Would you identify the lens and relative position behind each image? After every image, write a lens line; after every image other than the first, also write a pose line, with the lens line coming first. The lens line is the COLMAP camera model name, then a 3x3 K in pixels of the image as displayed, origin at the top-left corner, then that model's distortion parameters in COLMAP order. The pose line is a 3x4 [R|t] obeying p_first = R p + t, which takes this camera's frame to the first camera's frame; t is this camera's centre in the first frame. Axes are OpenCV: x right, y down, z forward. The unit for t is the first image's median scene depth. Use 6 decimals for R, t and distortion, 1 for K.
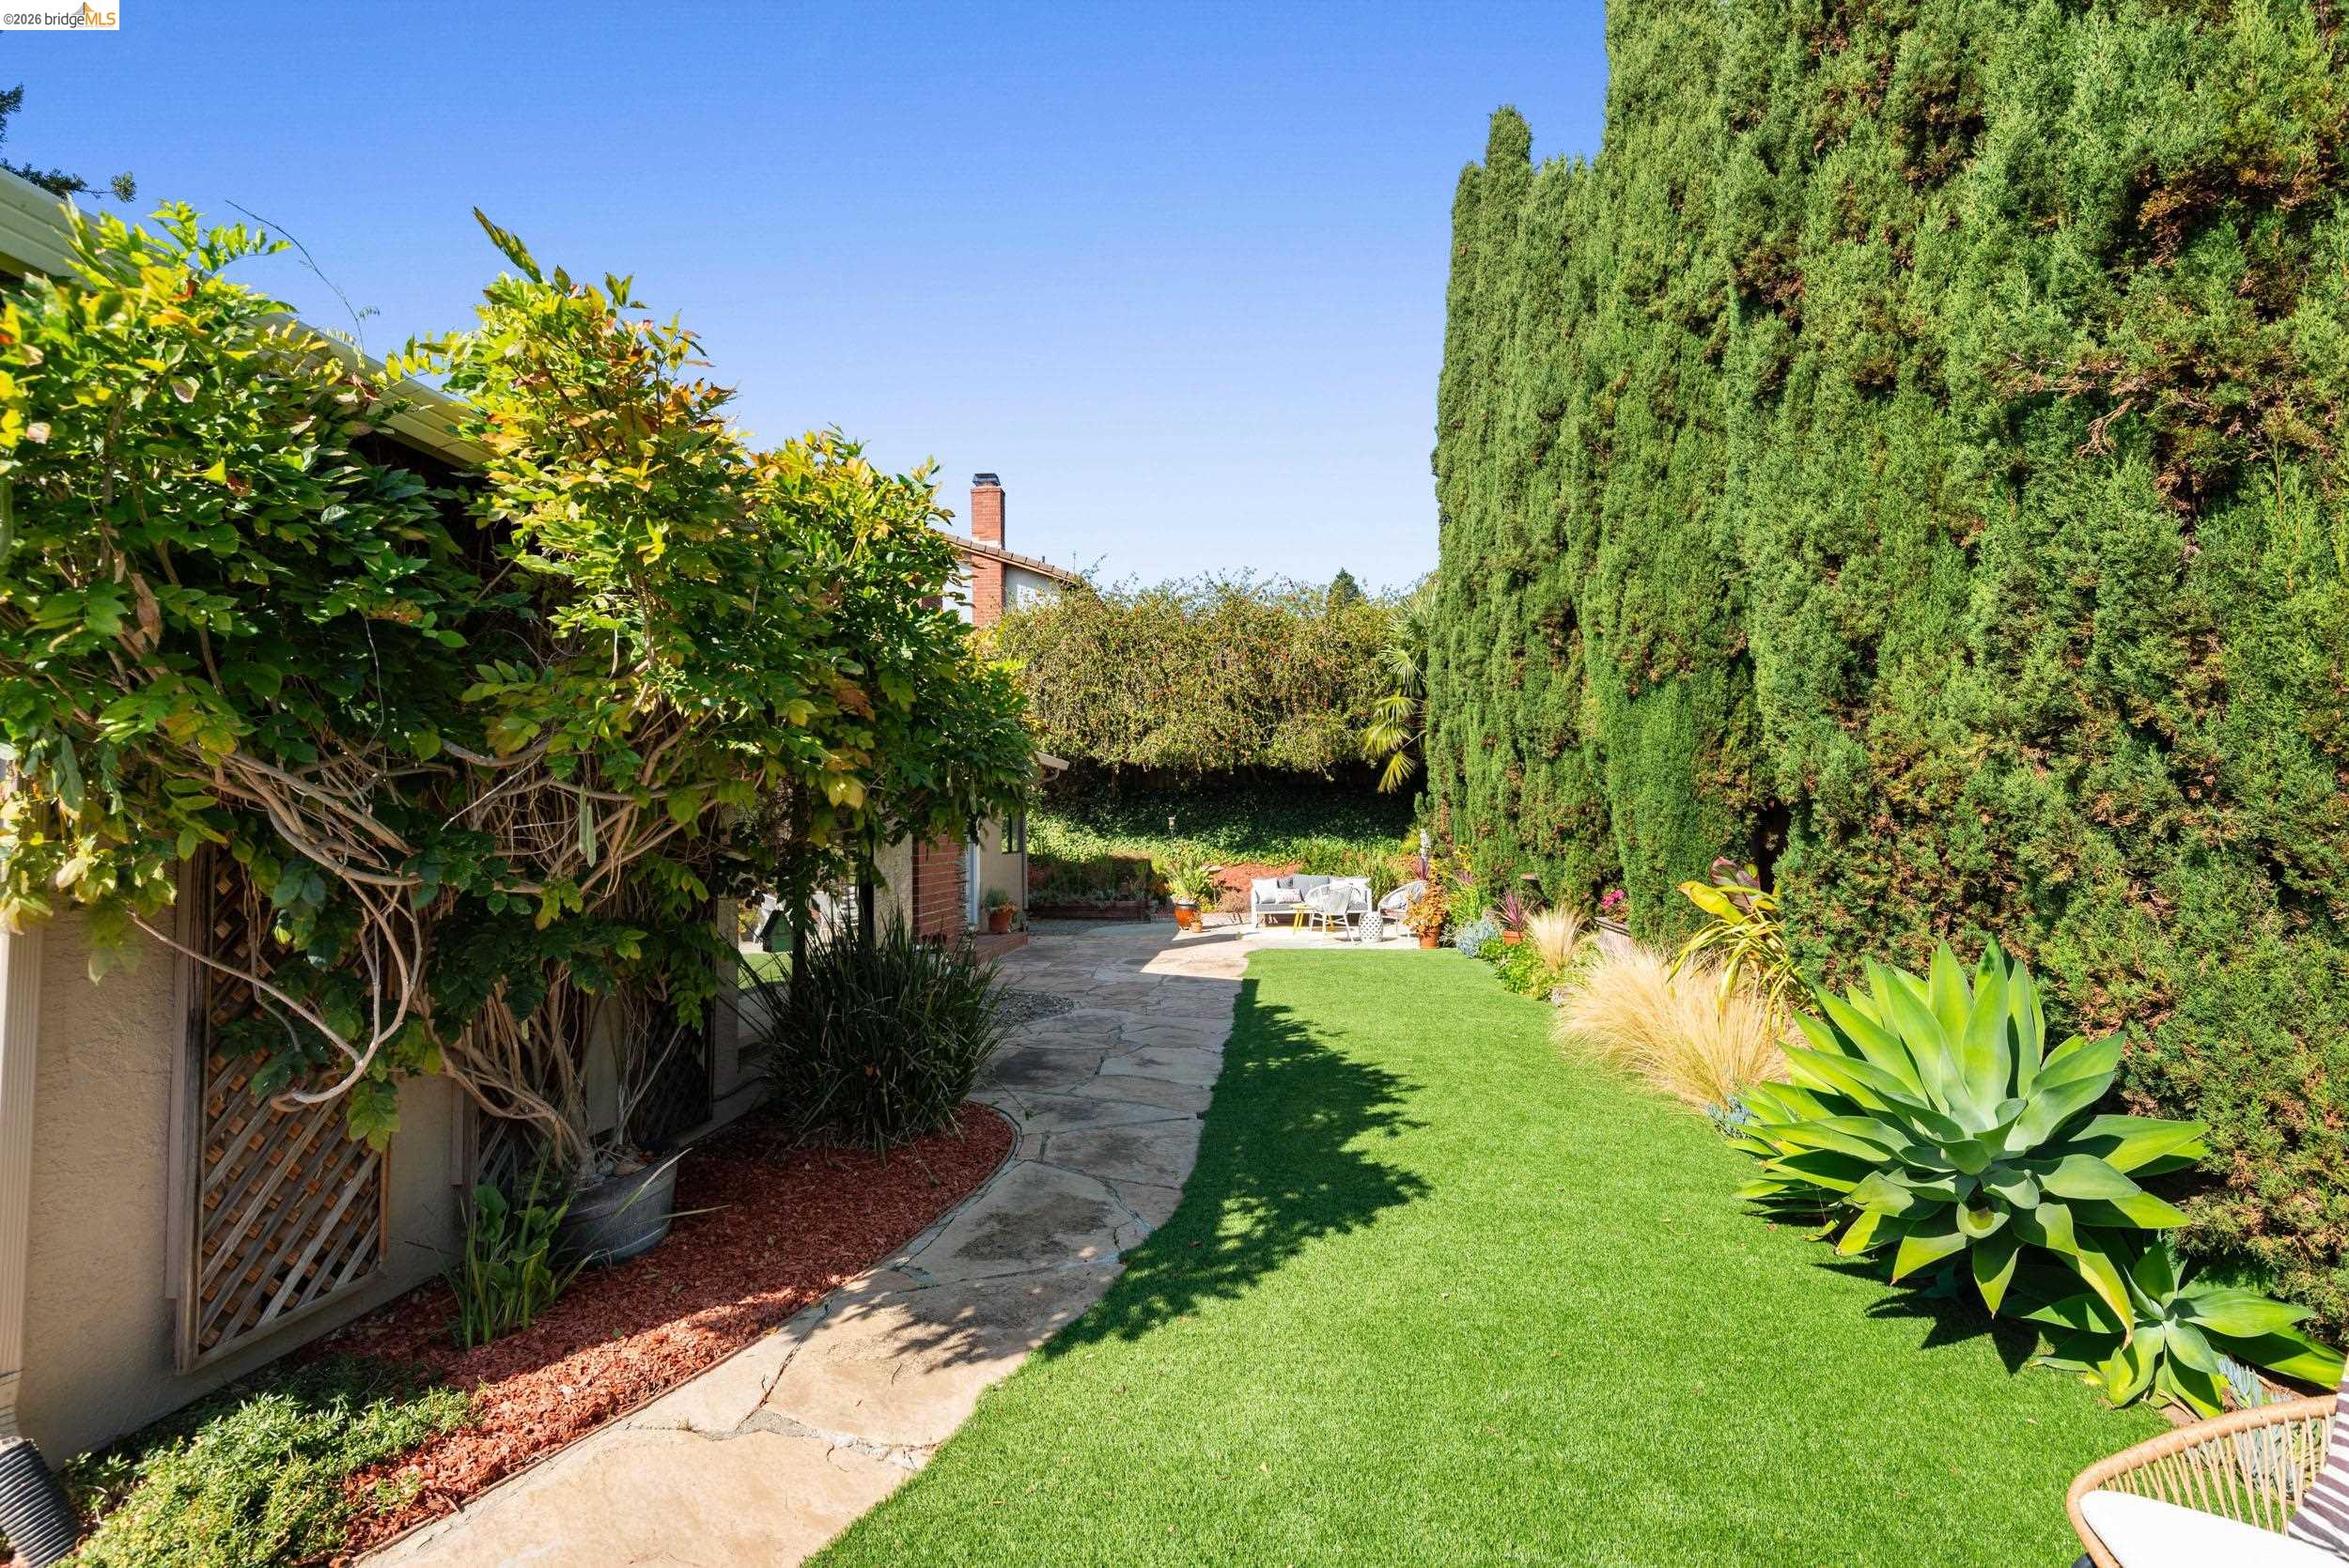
lens RADIAL K [[1080.7, 0, 1174.1], [0, 1080.7, 771.0], [0, 0, 1]] dist [0.028022, -0.013157]
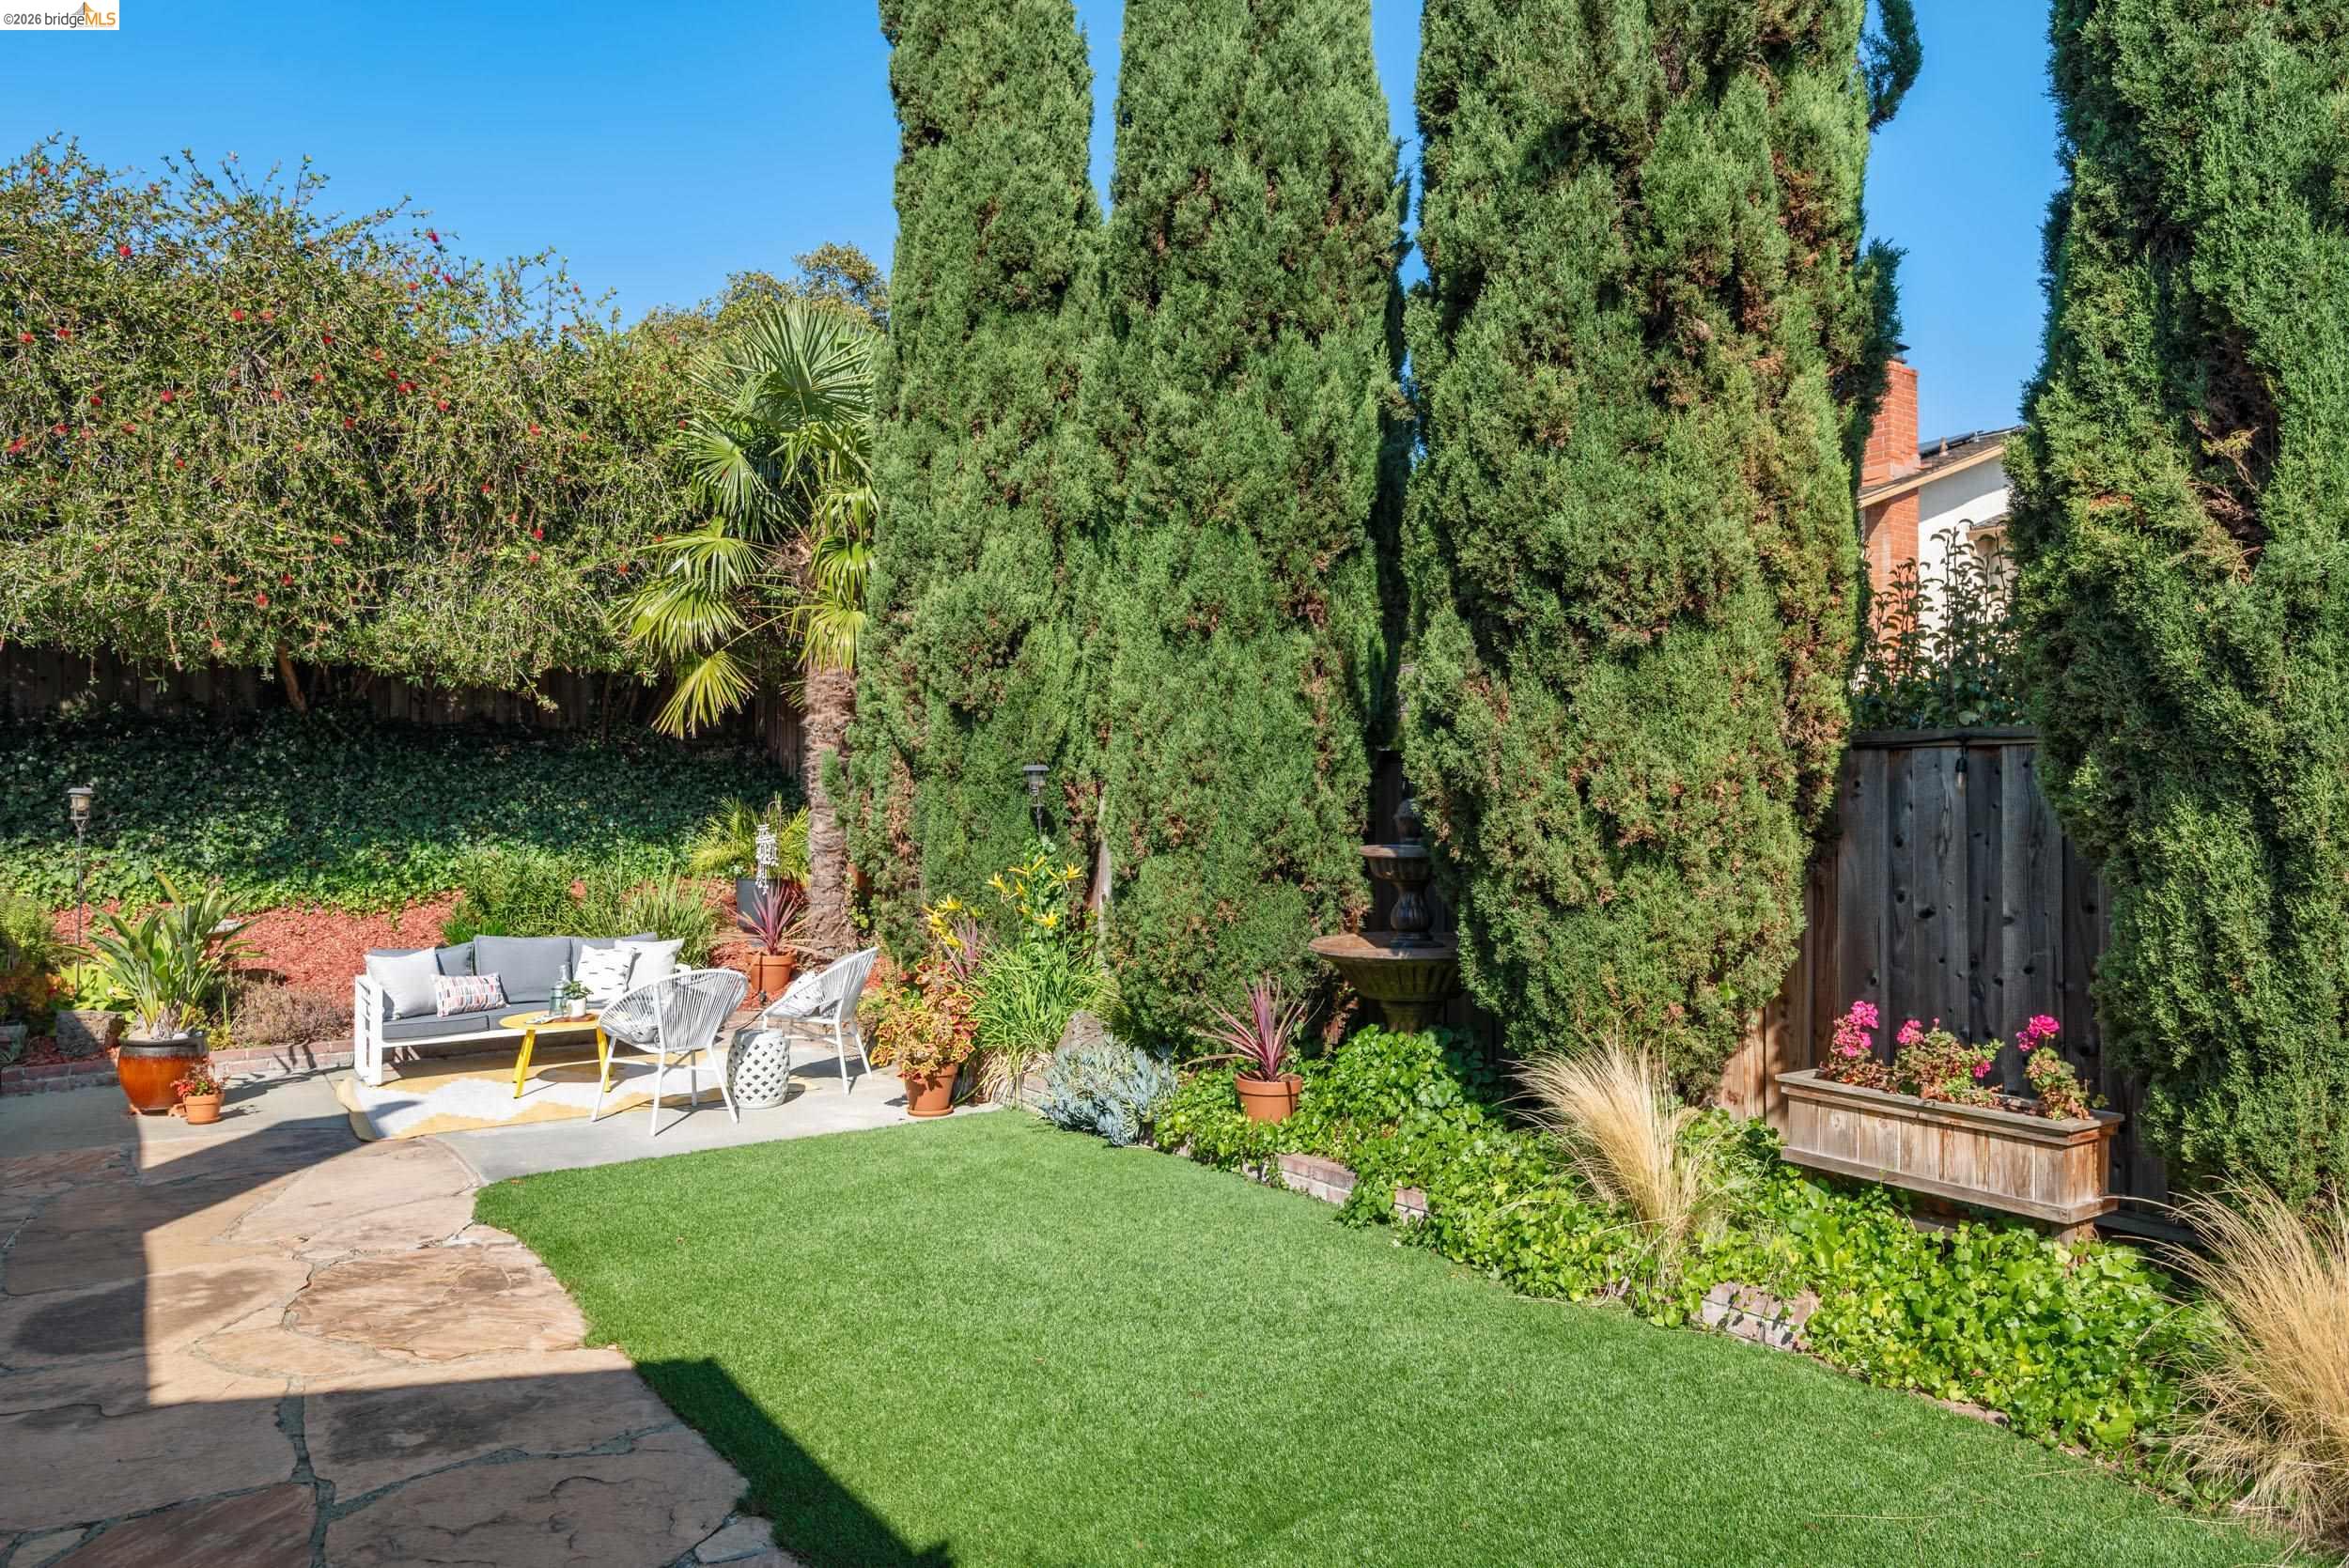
lens RADIAL K [[1438.2, 0, 1174.5], [0, 1438.2, 784.0], [0, 0, 1]] dist [-0.000231, -0.000573]
pose [[0.729407, 0.021765, 0.683734, -0.071847], [-0.041865, 0.999041, 0.012859, 0.023035], [-0.682798, -0.038003, 0.729618, 0.464994]]
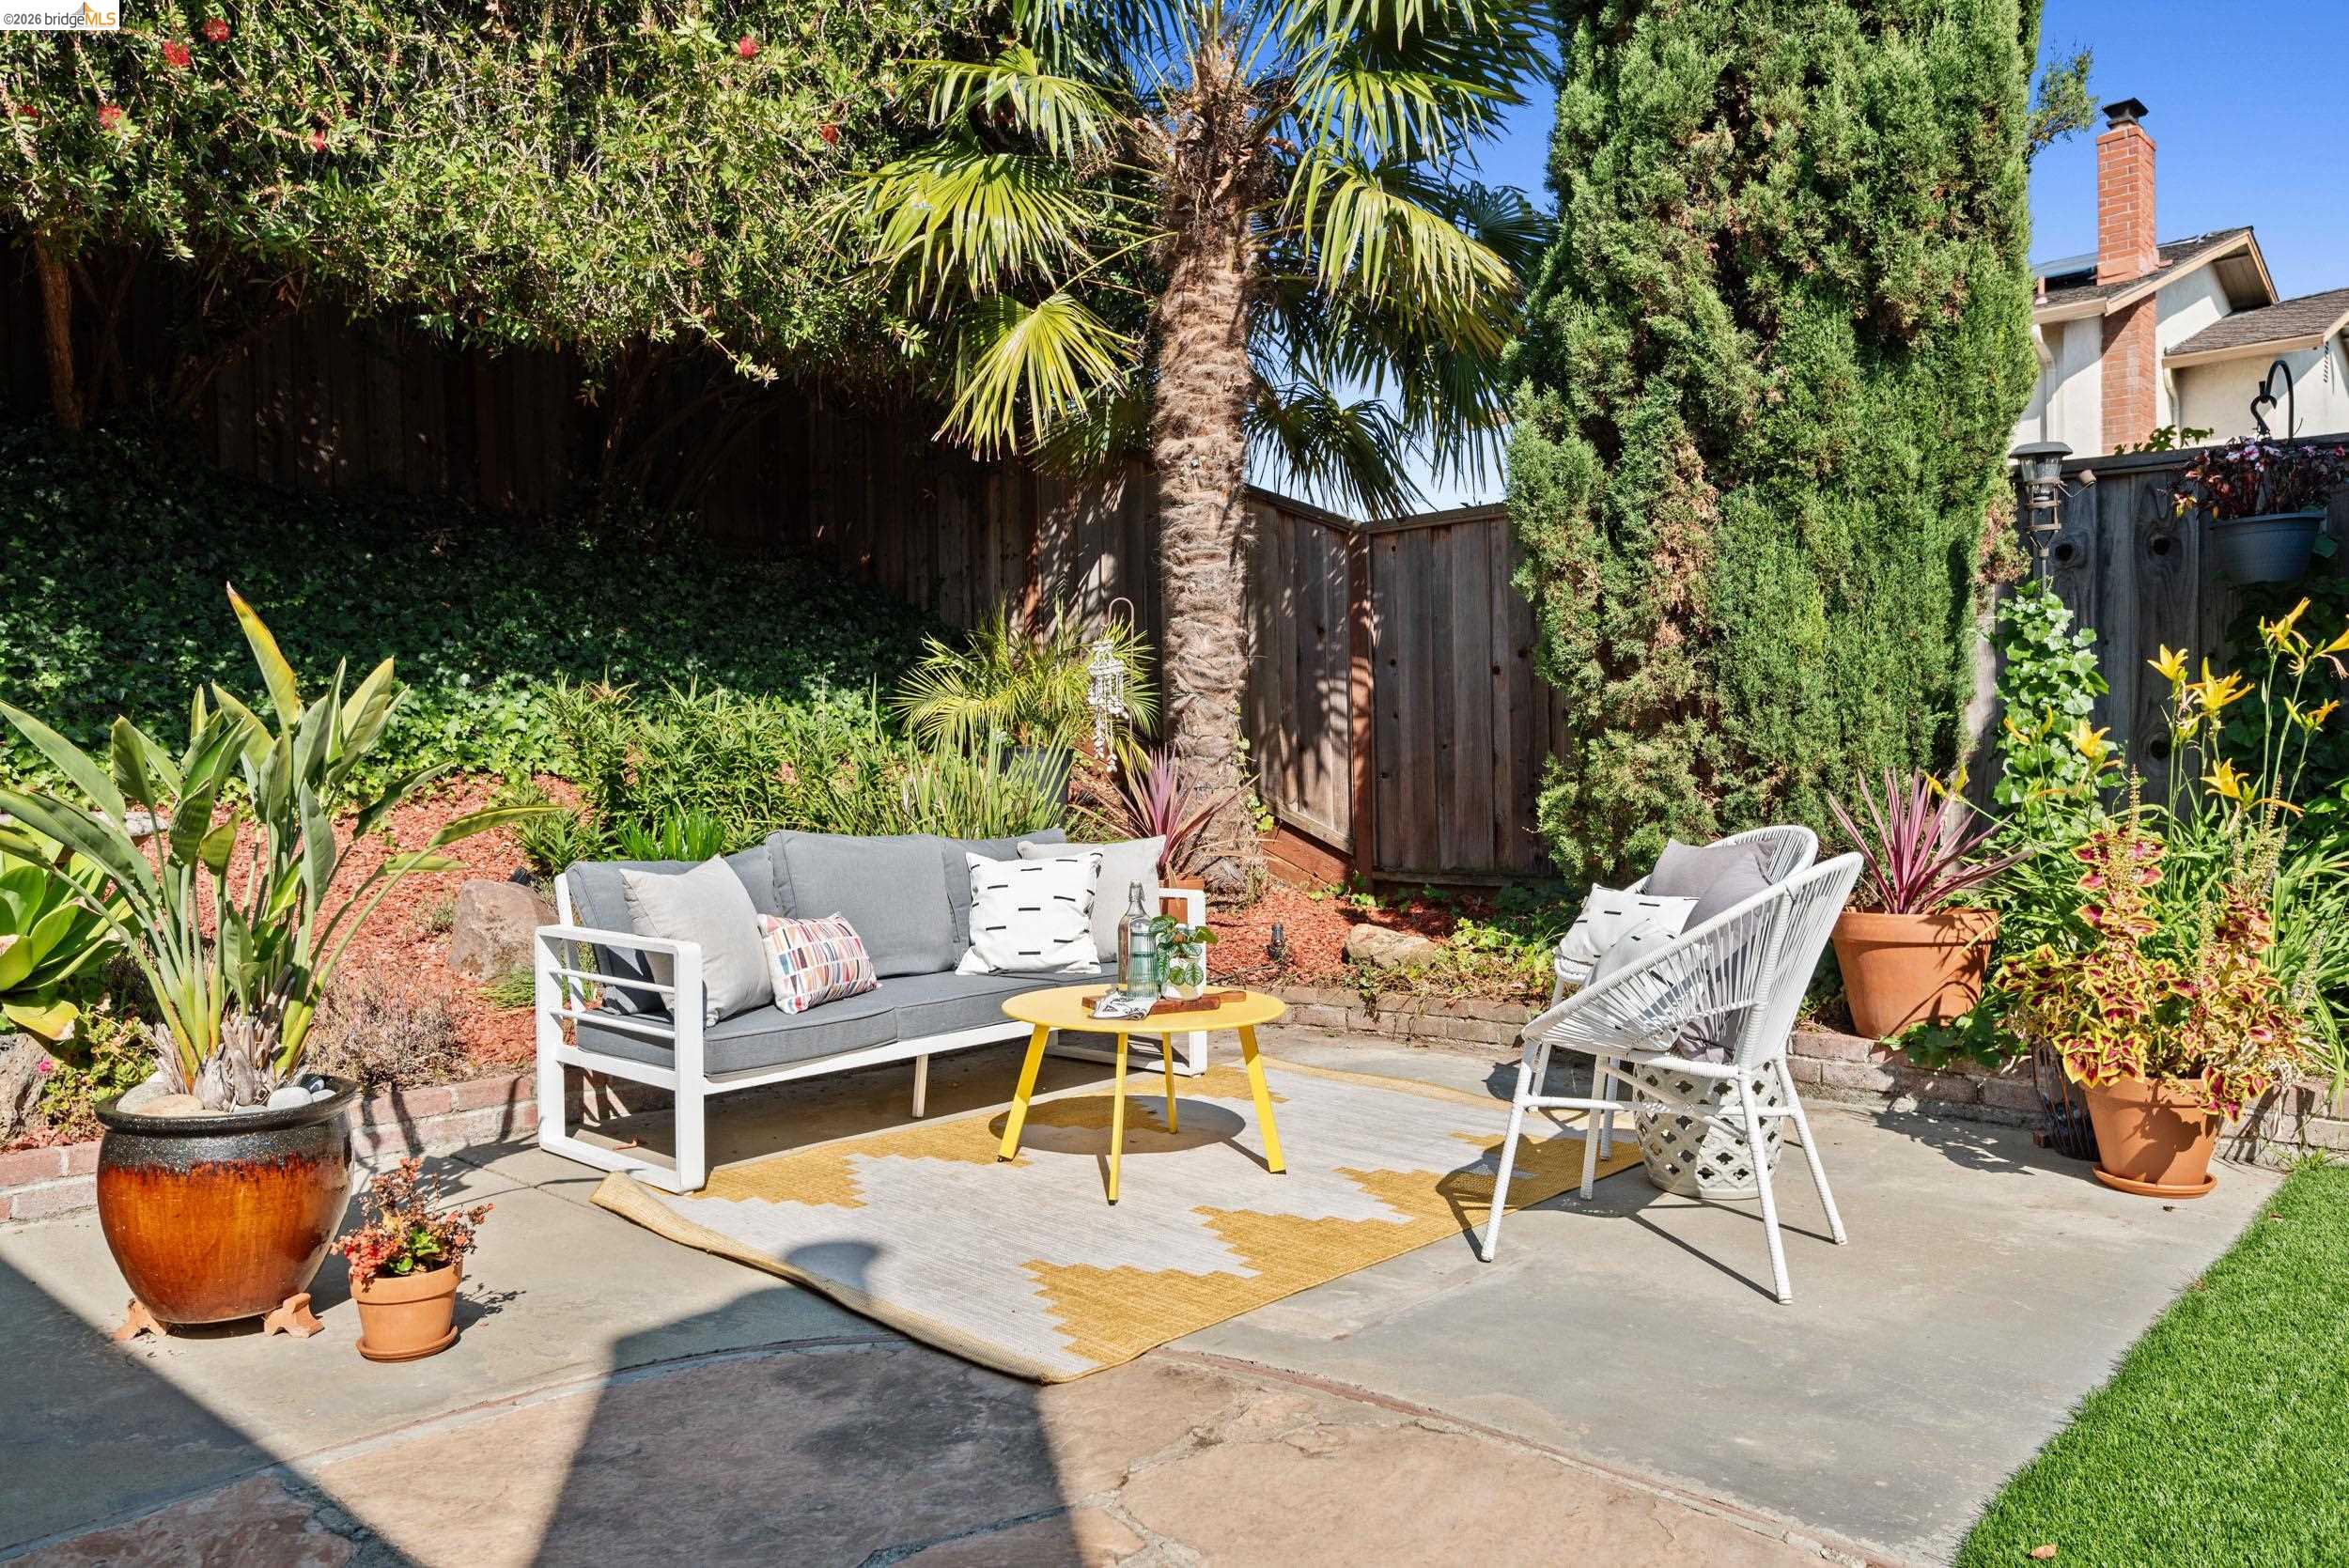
lens RADIAL K [[1648.5, 0, 1174.5], [0, 1648.5, 784.0], [0, 0, 1]] dist [-0.003785, -0.001460]
pose [[0.580146, -0.009226, 0.814460, -0.075402], [-0.037170, 0.998594, 0.037788, 0.080671], [-0.813664, -0.052196, 0.578987, 0.846740]]
